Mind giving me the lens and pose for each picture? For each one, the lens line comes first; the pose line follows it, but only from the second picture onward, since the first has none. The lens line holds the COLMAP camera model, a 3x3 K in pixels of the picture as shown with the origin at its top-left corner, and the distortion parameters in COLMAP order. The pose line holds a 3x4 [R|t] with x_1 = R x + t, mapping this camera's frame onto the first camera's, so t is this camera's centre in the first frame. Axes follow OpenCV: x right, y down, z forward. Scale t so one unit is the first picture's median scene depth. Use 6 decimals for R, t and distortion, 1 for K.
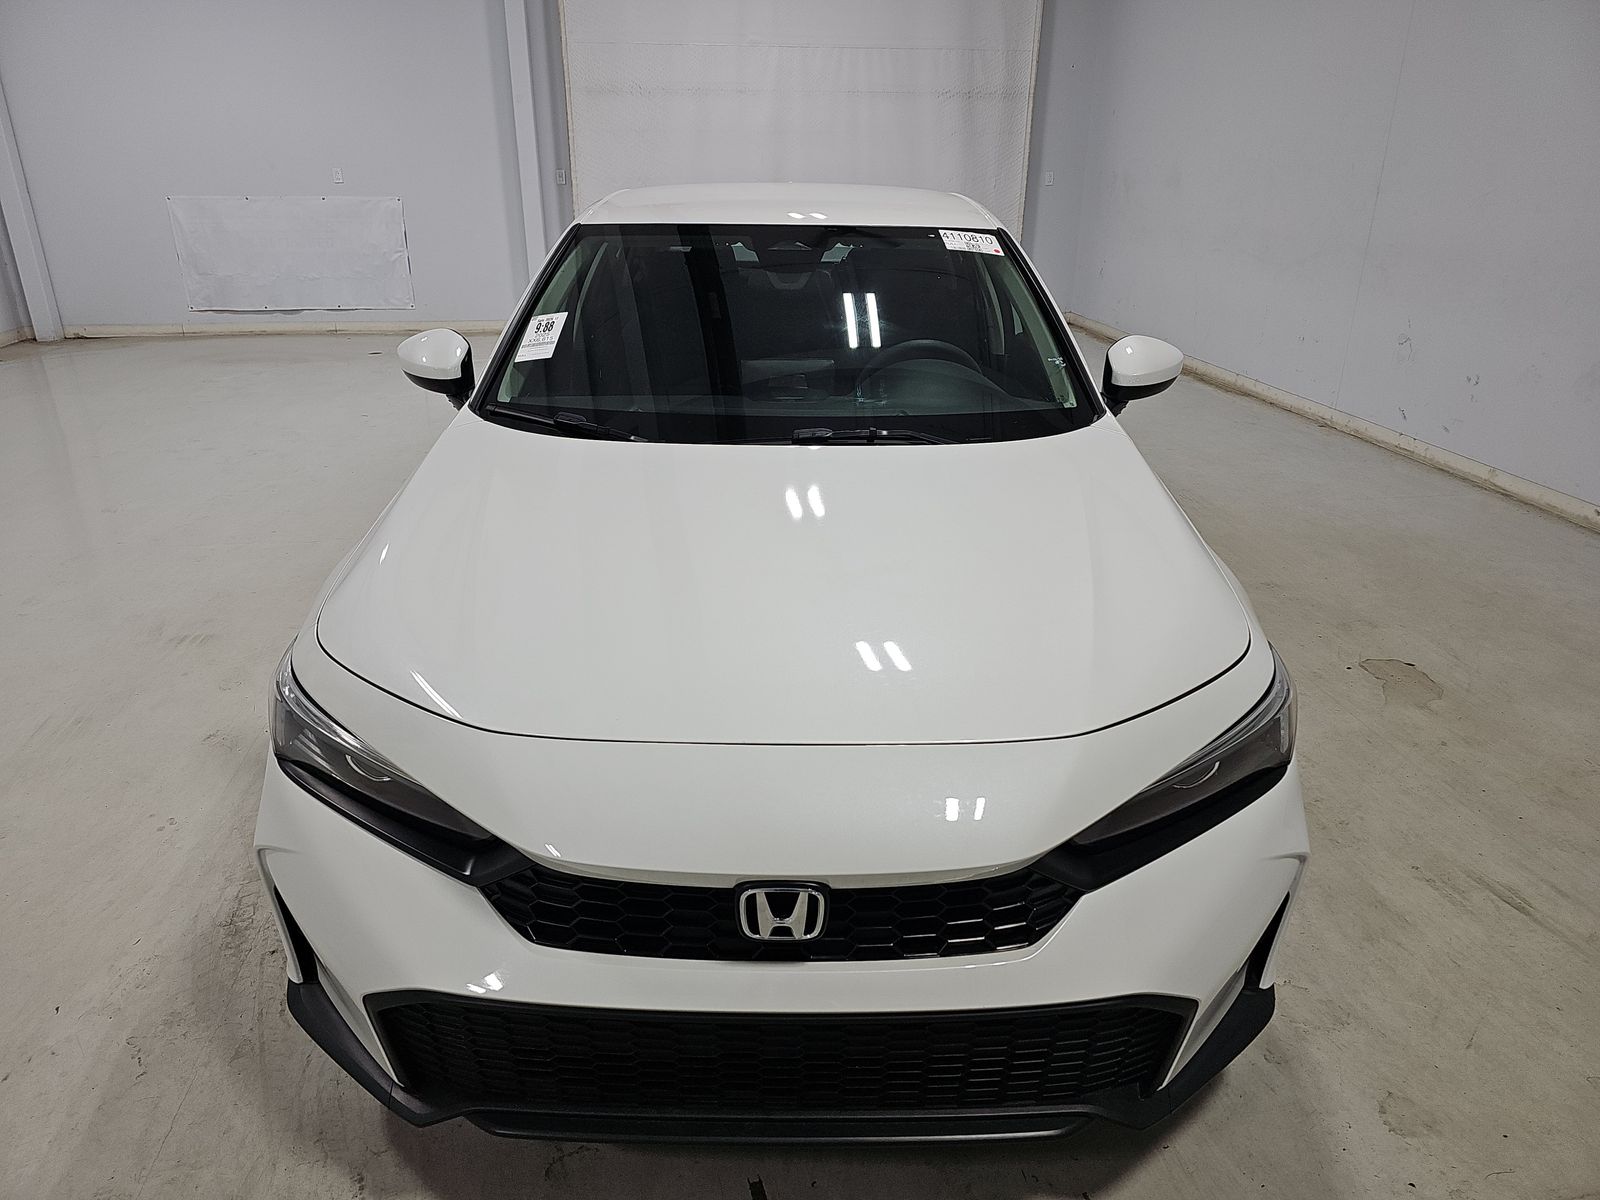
lens RADIAL K [[1056.0, 0, 800.0], [0, 1056.0, 600.0], [0, 0, 1]] dist [0.019791, 0.001214]
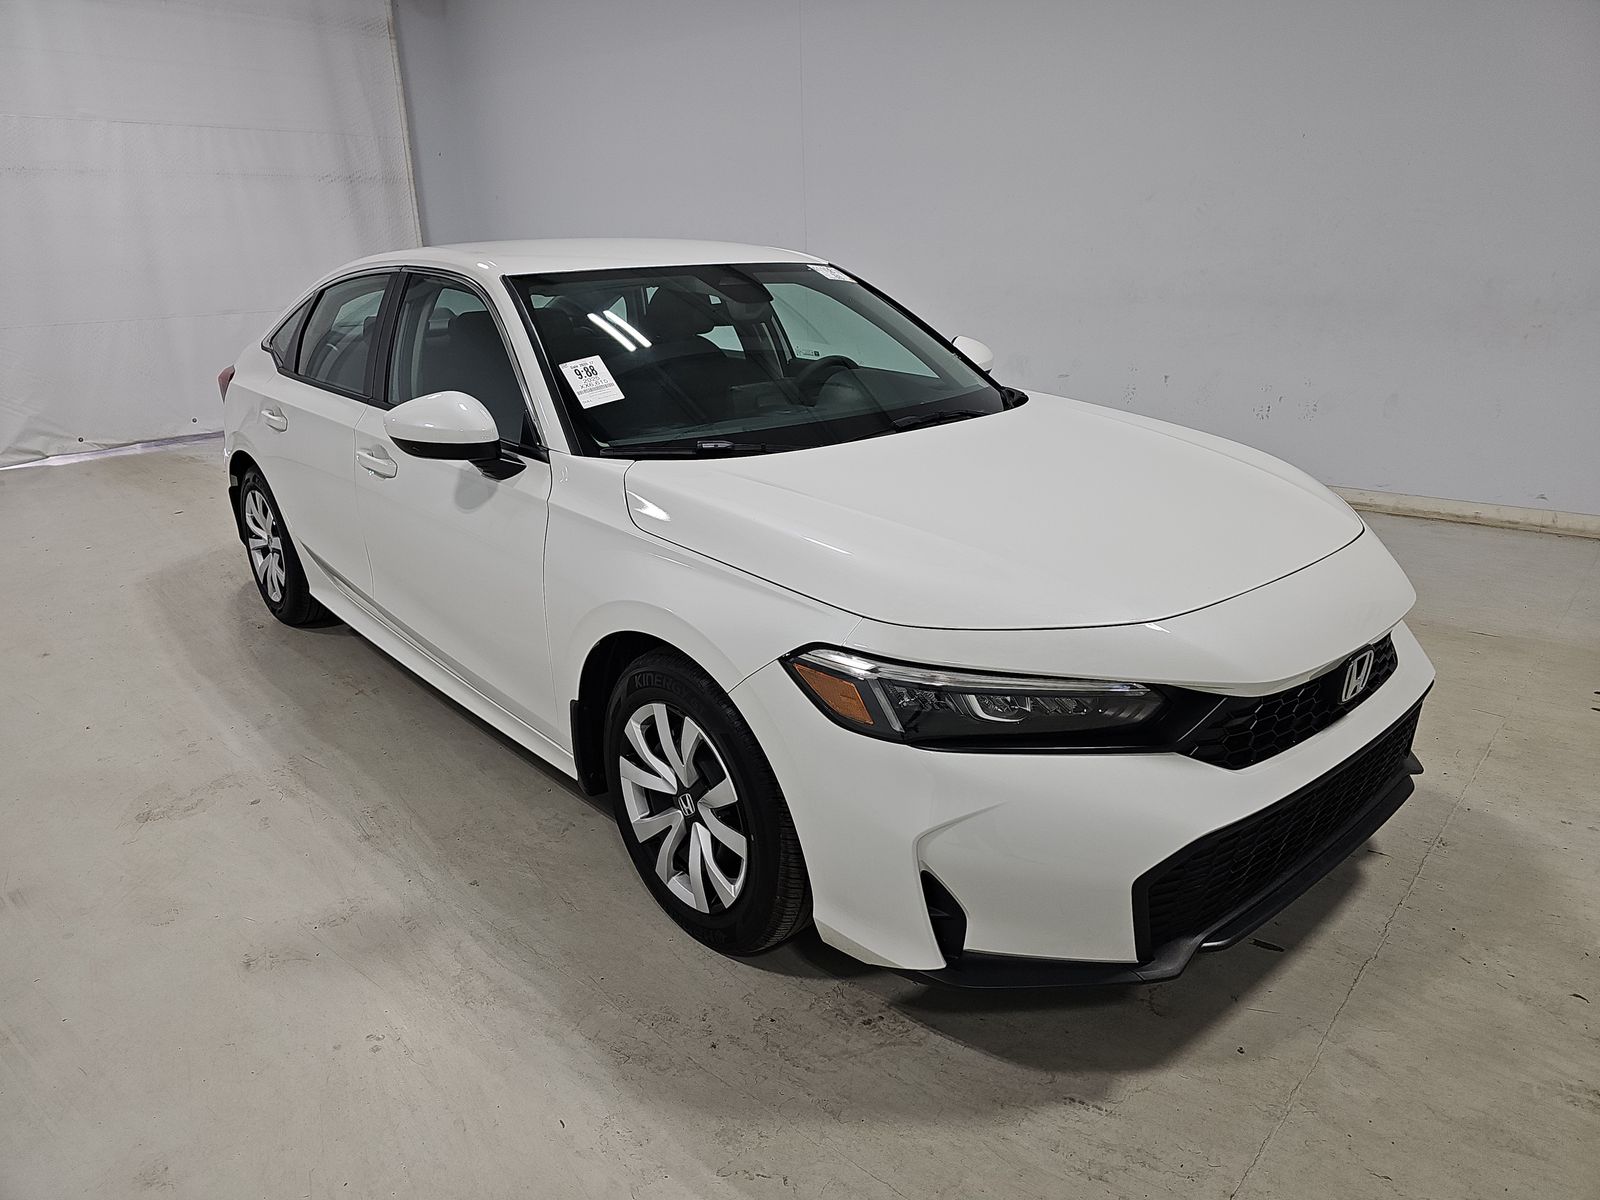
lens RADIAL K [[1089.7, 0, 800.0], [0, 1089.7, 600.0], [0, 0, 1]] dist [-0.001324, -0.003290]
pose [[0.754872, -0.224554, 0.616233, -0.522484], [0.278613, 0.960364, 0.008660, -0.010483], [-0.593753, 0.165153, 0.787516, 0.101063]]
